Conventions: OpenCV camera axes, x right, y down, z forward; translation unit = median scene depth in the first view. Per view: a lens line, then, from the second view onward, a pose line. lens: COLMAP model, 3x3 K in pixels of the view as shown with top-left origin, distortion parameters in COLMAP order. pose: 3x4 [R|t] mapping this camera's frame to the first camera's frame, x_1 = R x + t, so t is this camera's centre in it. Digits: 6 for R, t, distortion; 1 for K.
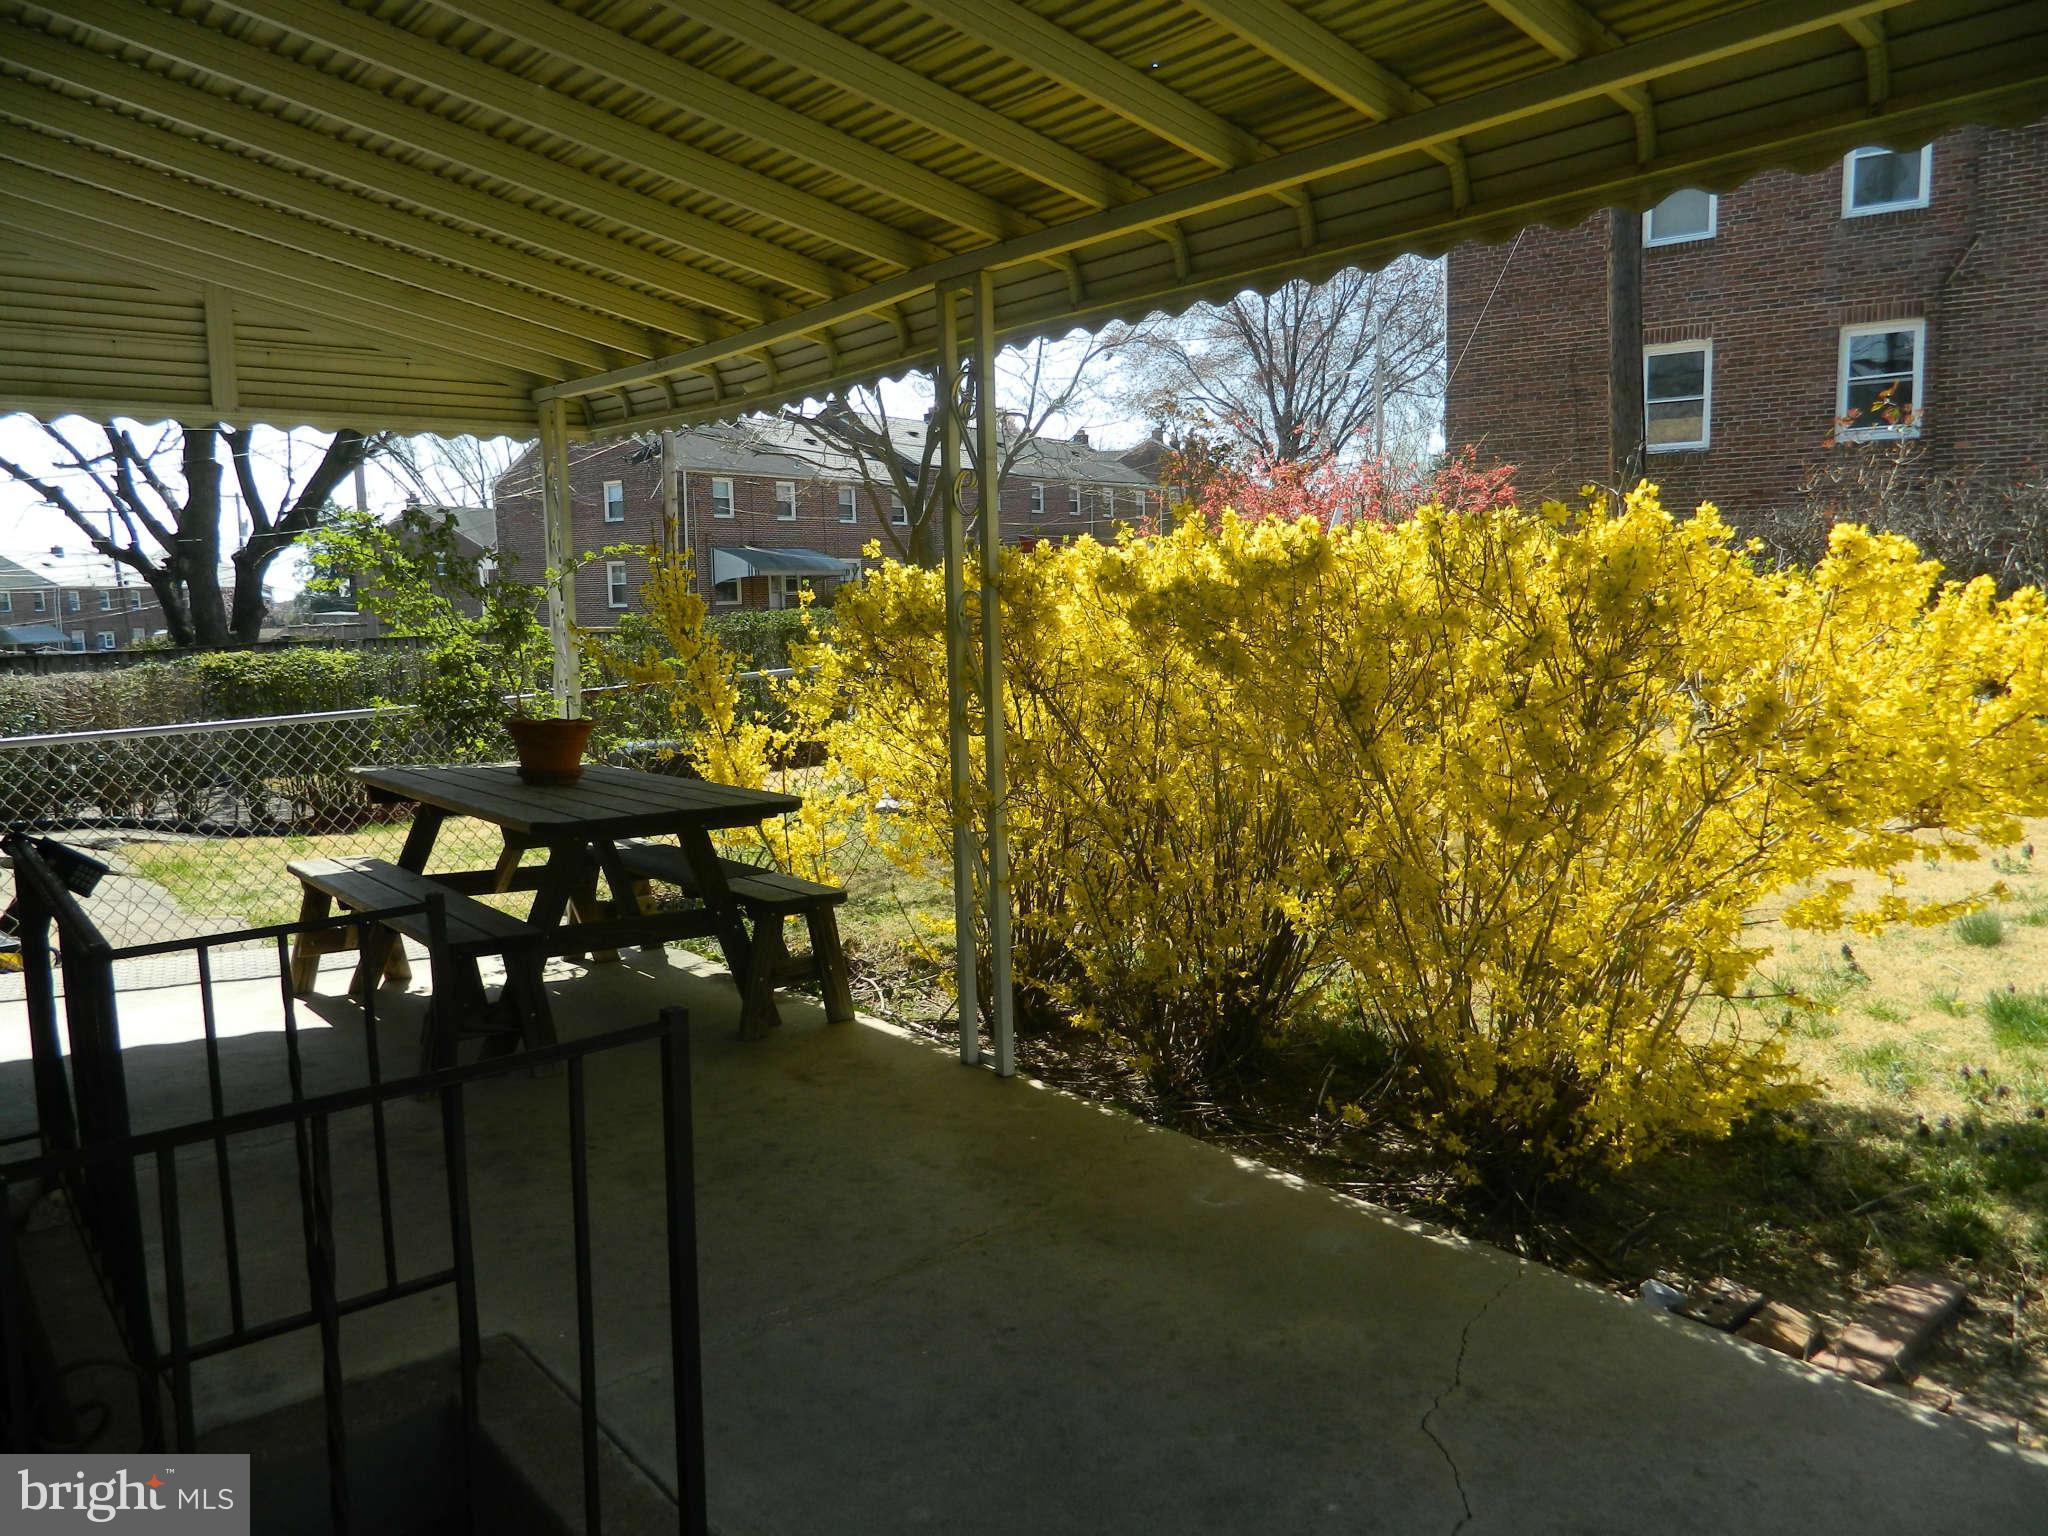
lens RADIAL K [[1520.0, 0, 1024.0], [0, 1520.0, 768.0], [0, 0, 1]] dist [0.001124, 0.005762]
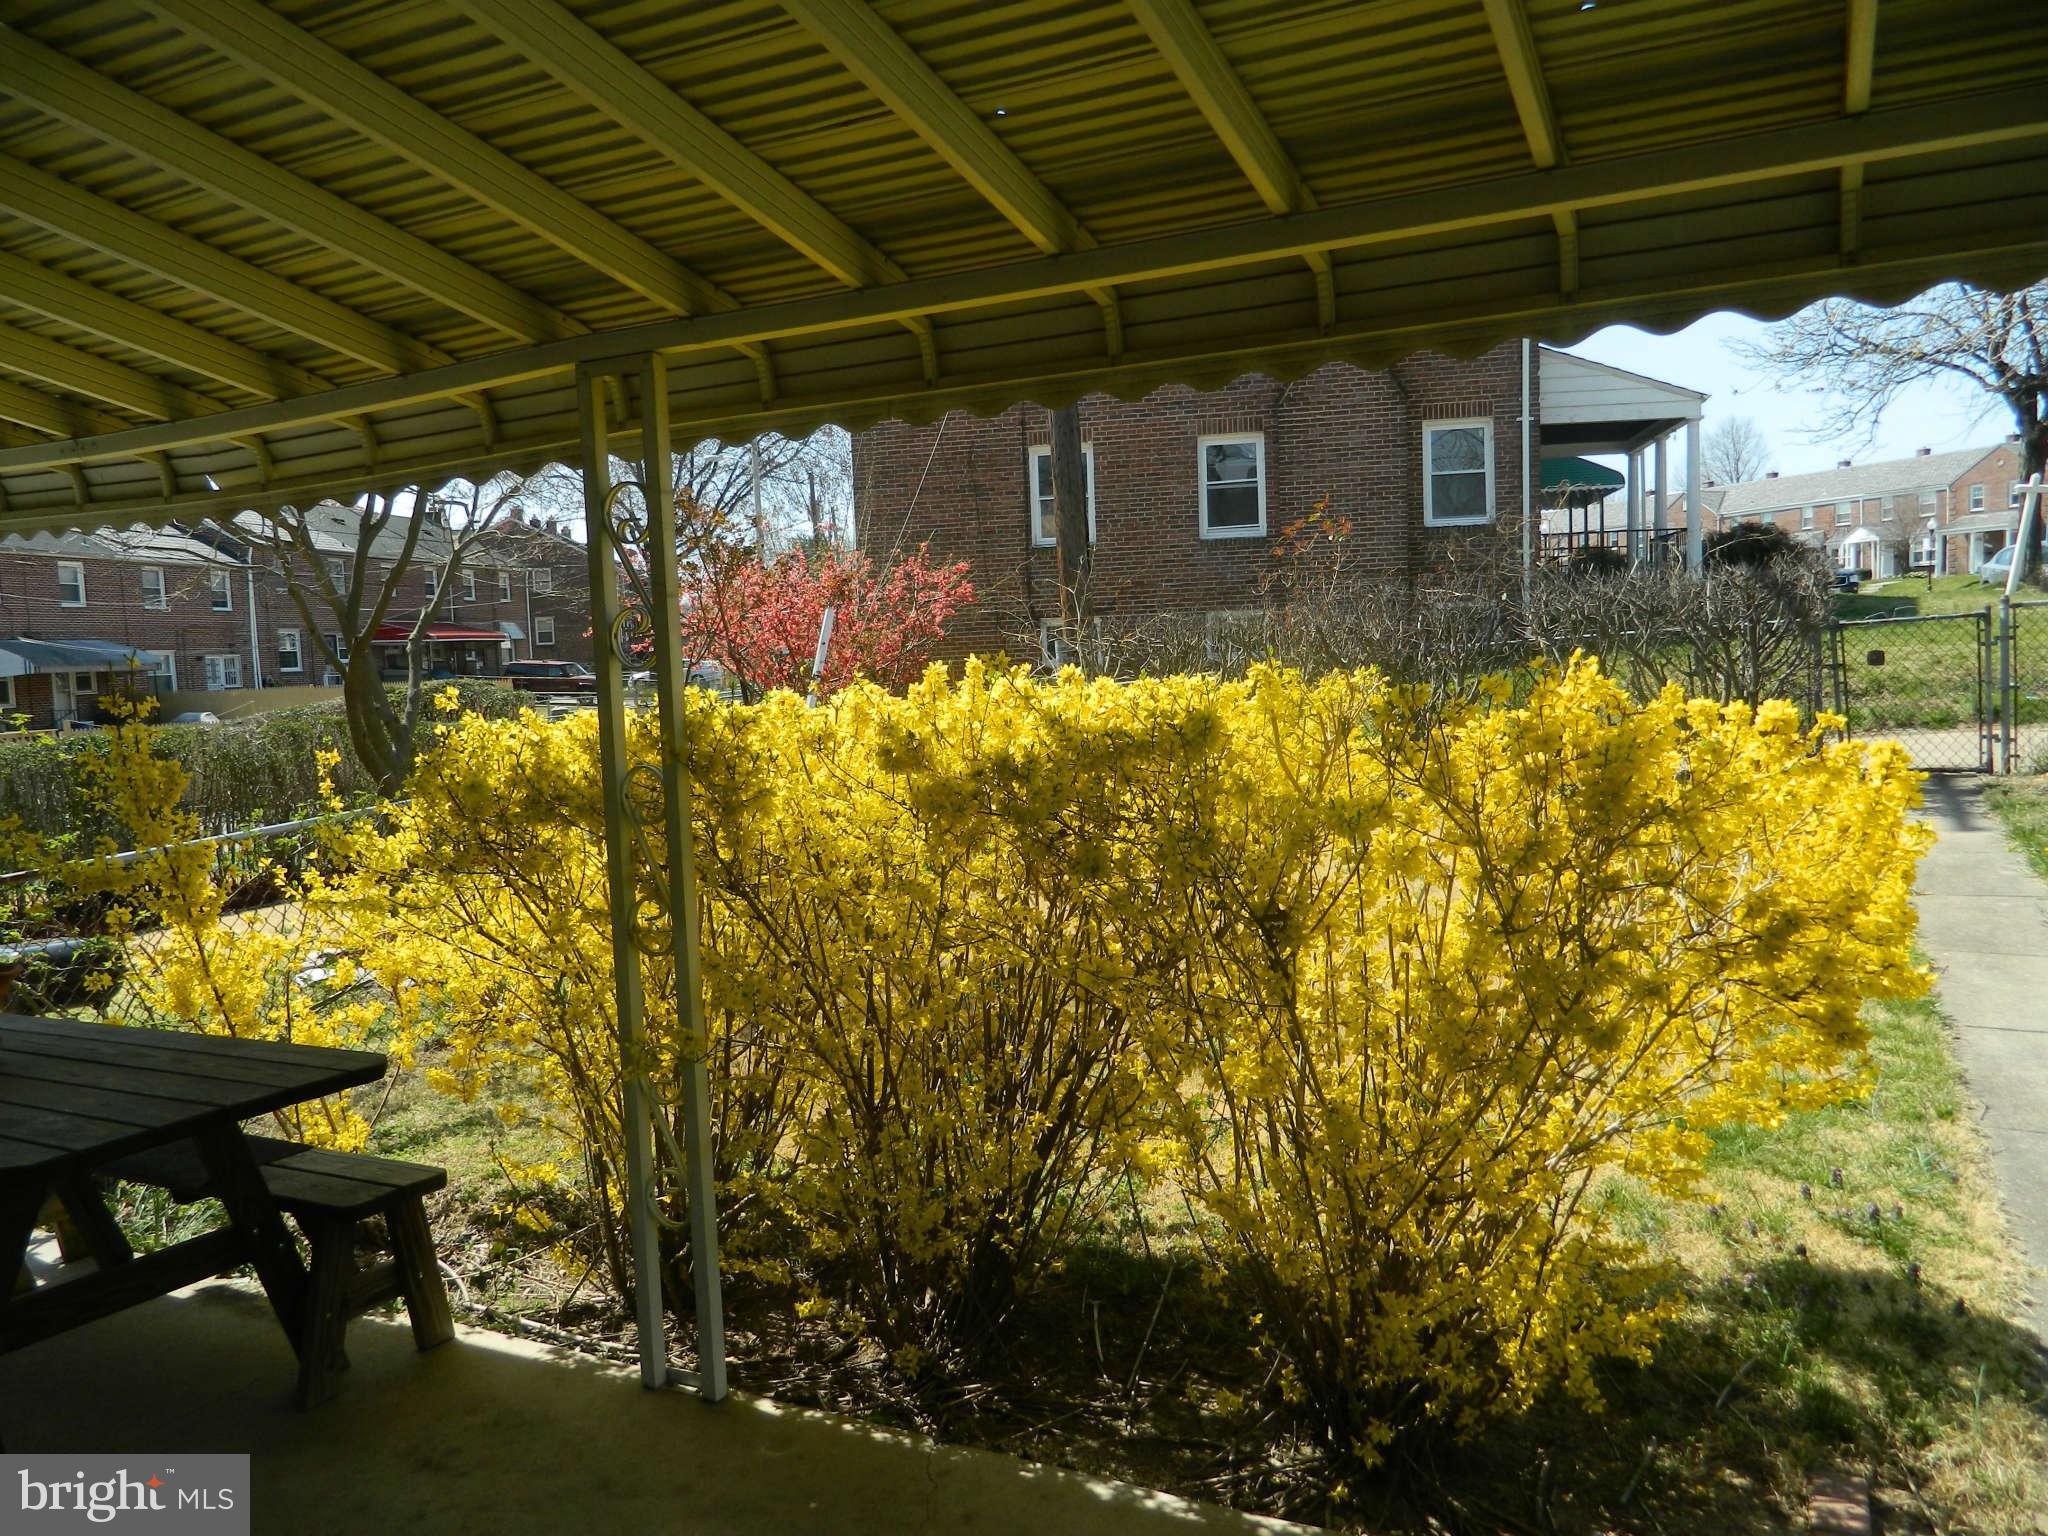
lens RADIAL K [[1520.0, 0, 1024.0], [0, 1520.0, 768.0], [0, 0, 1]] dist [0.001124, 0.005762]
pose [[0.914274, -0.045631, 0.402517, -0.148372], [0.065929, 0.997149, -0.036710, -0.067655], [-0.399694, 0.060100, 0.914676, 0.205493]]
